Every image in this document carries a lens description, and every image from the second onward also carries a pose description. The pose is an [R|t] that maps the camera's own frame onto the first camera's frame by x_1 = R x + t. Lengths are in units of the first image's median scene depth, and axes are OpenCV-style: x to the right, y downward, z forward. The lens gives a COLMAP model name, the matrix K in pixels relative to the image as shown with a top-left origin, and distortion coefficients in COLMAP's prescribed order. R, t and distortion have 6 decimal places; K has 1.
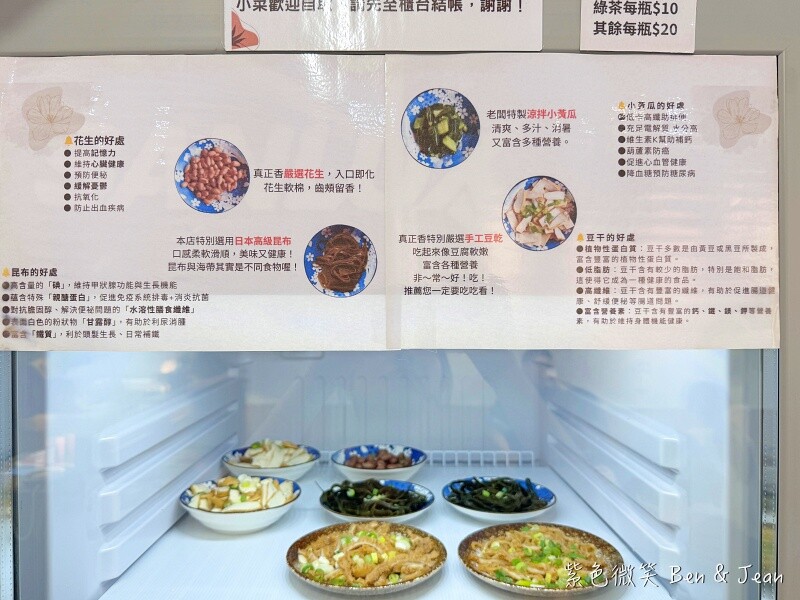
lens RADIAL K [[599.5, 0, 397.4], [0, 599.5, 298.7], [0, 0, 1]] dist [0.050432, -0.063651]
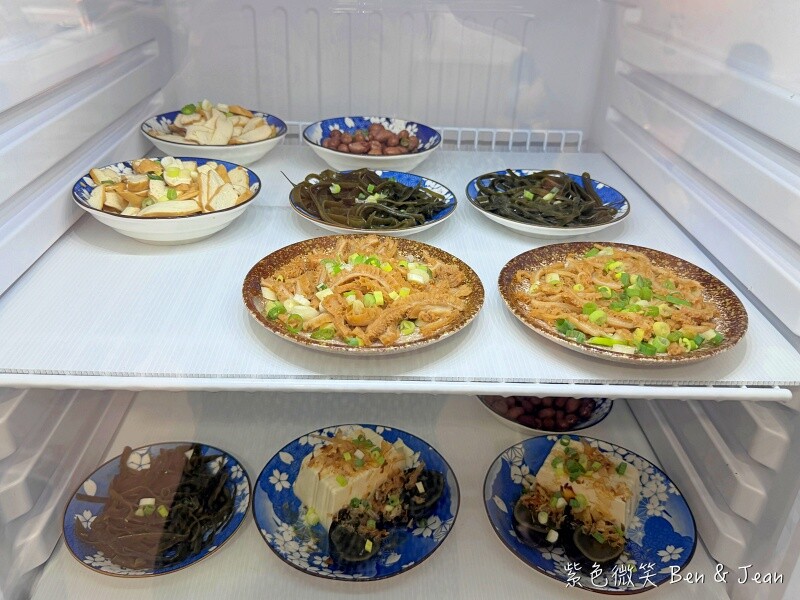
lens RADIAL K [[599.5, 0, 405.8], [0, 599.5, 299.5], [0, 0, 1]] dist [0.050432, -0.063651]
pose [[0.997365, 0.014566, 0.071063, -0.045567], [-0.049675, 0.851042, 0.522742, 0.071613], [-0.052864, -0.524895, 0.849524, 0.367114]]
